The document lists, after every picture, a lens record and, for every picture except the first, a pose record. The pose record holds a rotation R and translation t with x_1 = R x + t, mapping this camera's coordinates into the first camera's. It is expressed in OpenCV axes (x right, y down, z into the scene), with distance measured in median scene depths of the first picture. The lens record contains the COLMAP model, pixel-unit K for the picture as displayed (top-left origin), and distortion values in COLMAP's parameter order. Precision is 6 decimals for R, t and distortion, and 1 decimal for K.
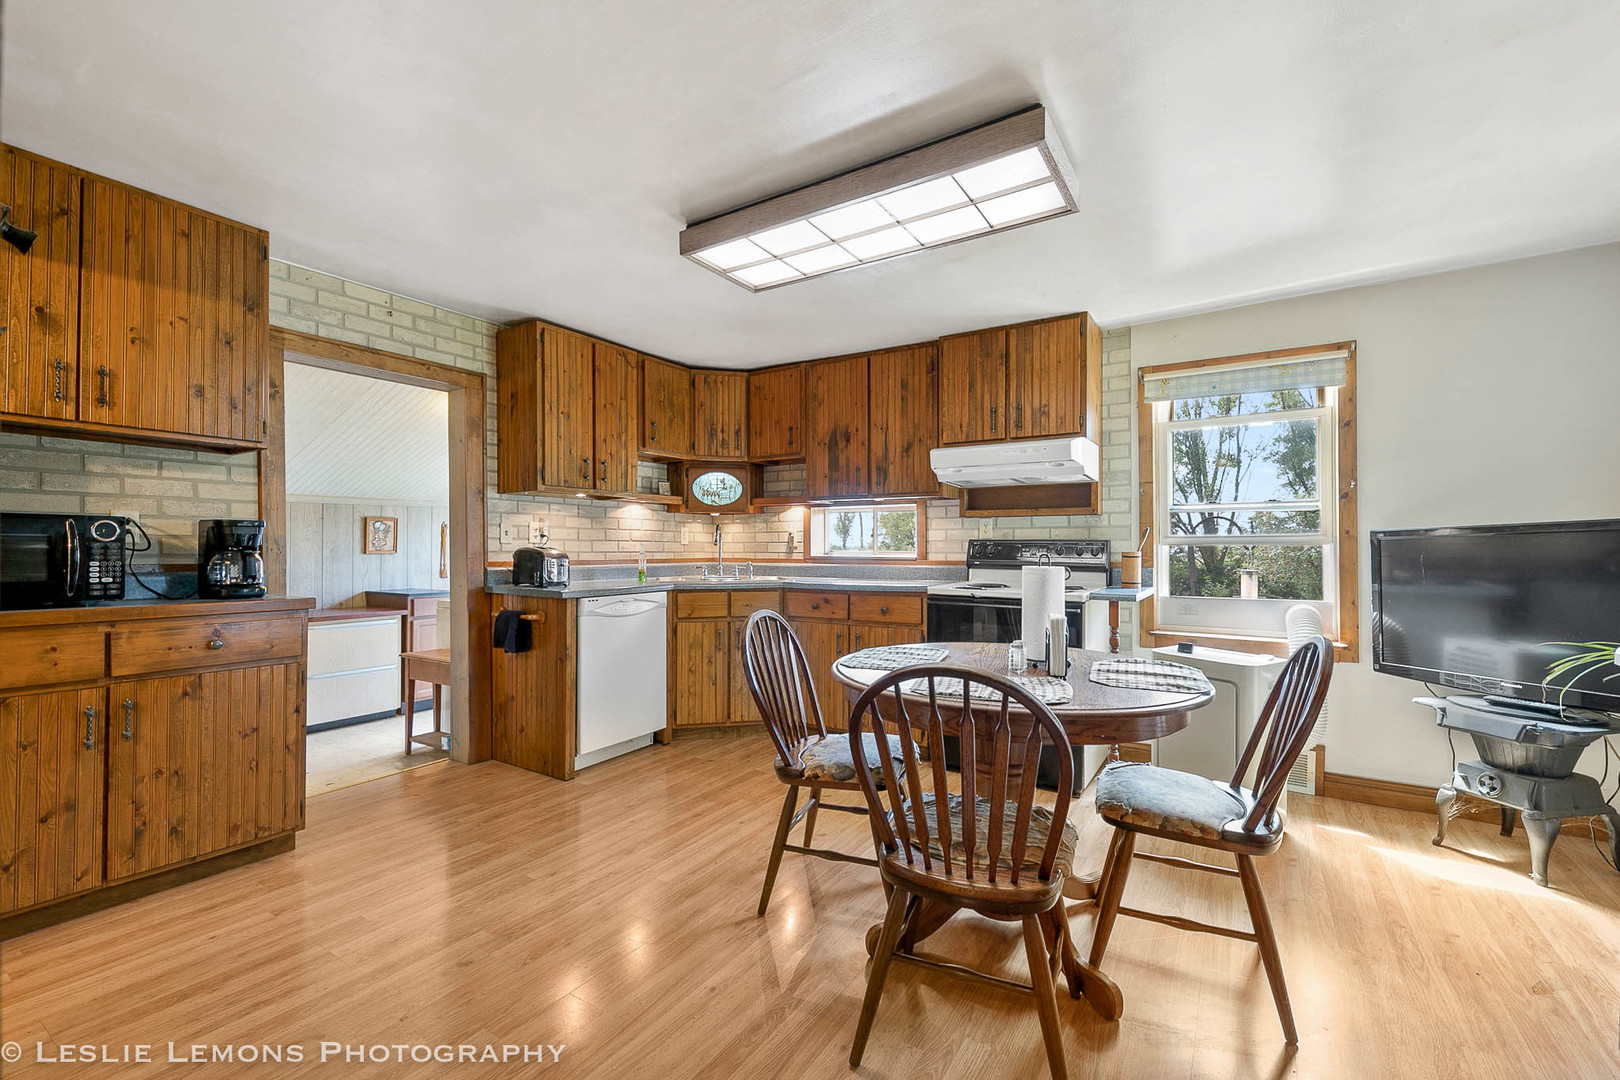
lens RADIAL K [[681.8, 0, 801.1], [0, 681.8, 544.7], [0, 0, 1]] dist [0.009375, -0.003104]
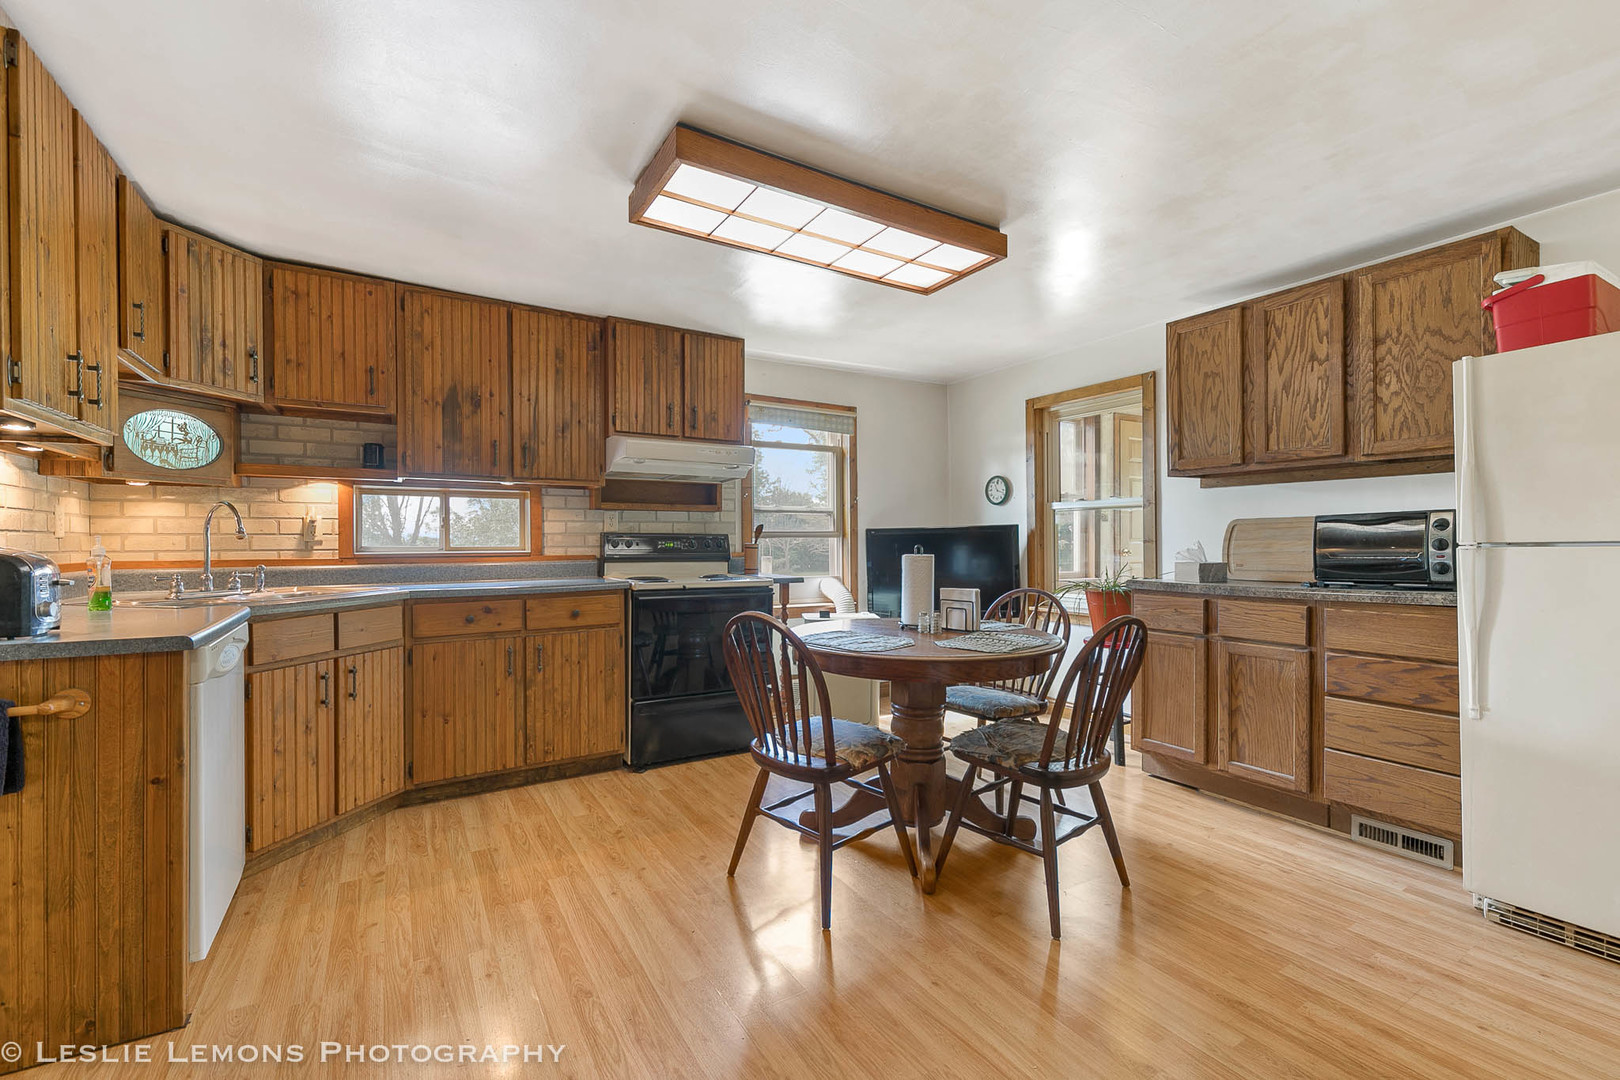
lens RADIAL K [[681.8, 0, 813.4], [0, 681.8, 541.8], [0, 0, 1]] dist [0.009375, -0.003104]
pose [[0.433230, -0.004323, 0.901273, -0.498195], [0.000154, 0.999989, 0.004722, 0.000722], [-0.901283, -0.001907, 0.433226, 0.328218]]
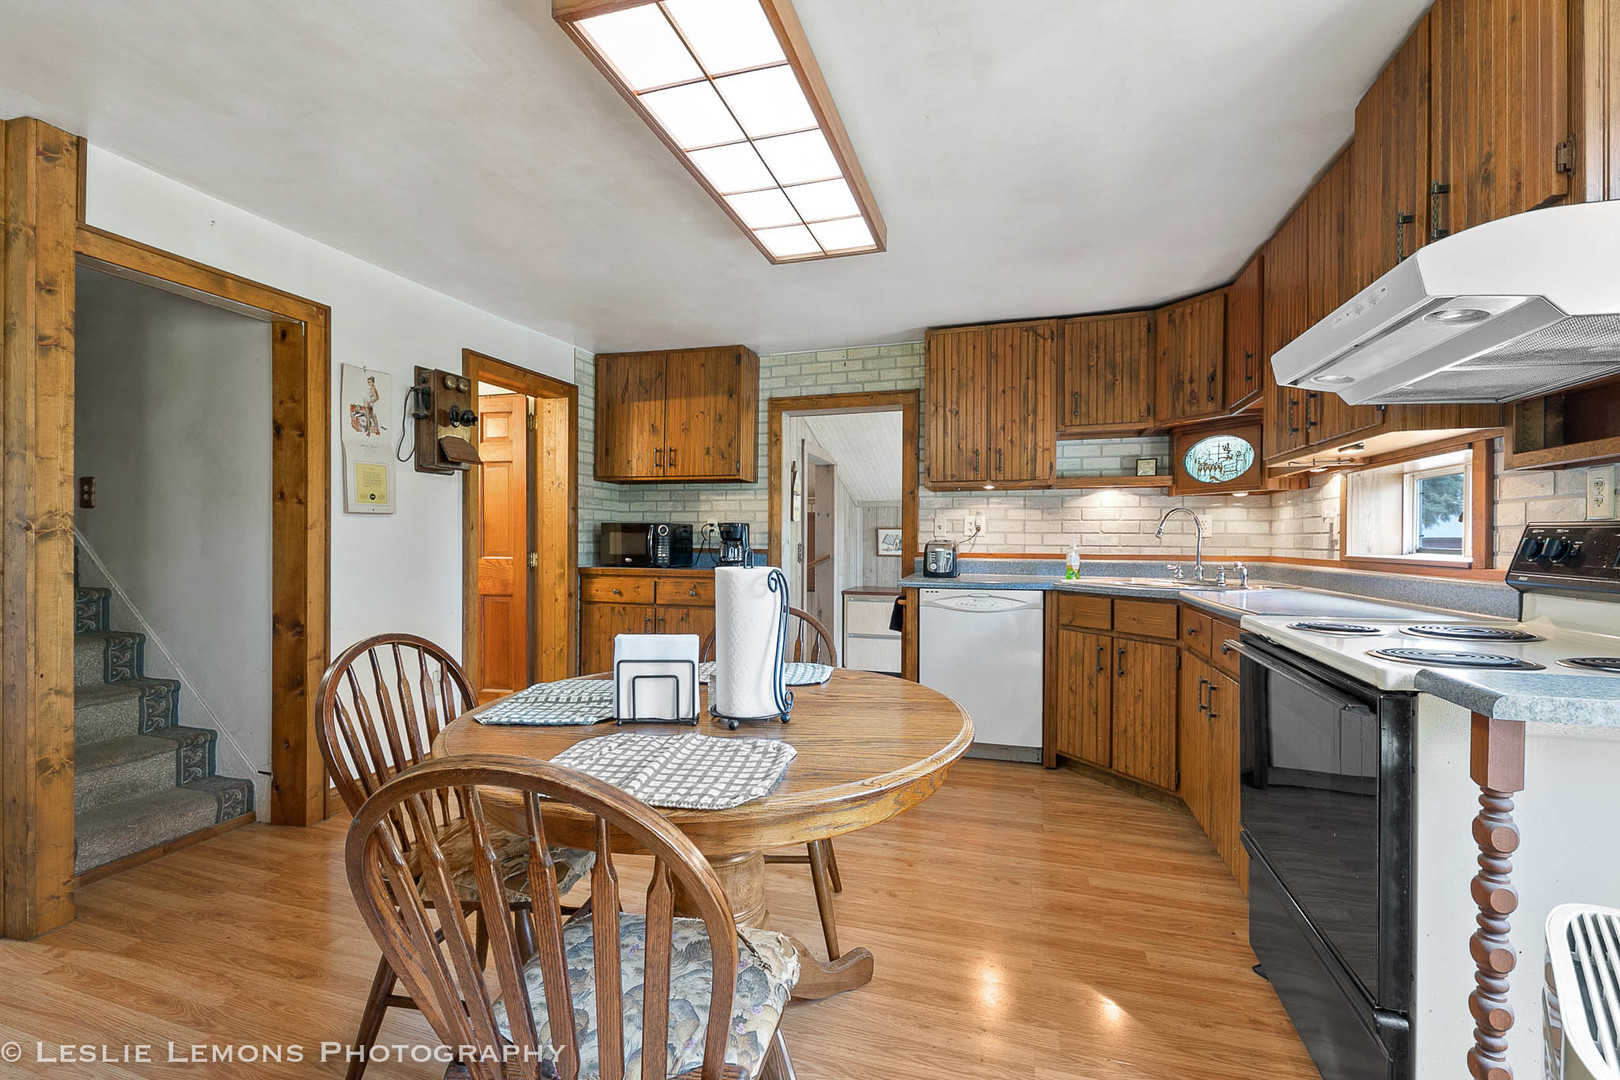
lens RADIAL K [[681.8, 0, 806.9], [0, 681.8, 538.2], [0, 0, 1]] dist [0.009375, -0.003104]
pose [[0.278866, -0.002178, -0.960328, 0.546571], [-0.000739, 0.999997, -0.002483, 0.003866], [0.960330, 0.001402, 0.278863, 0.467236]]
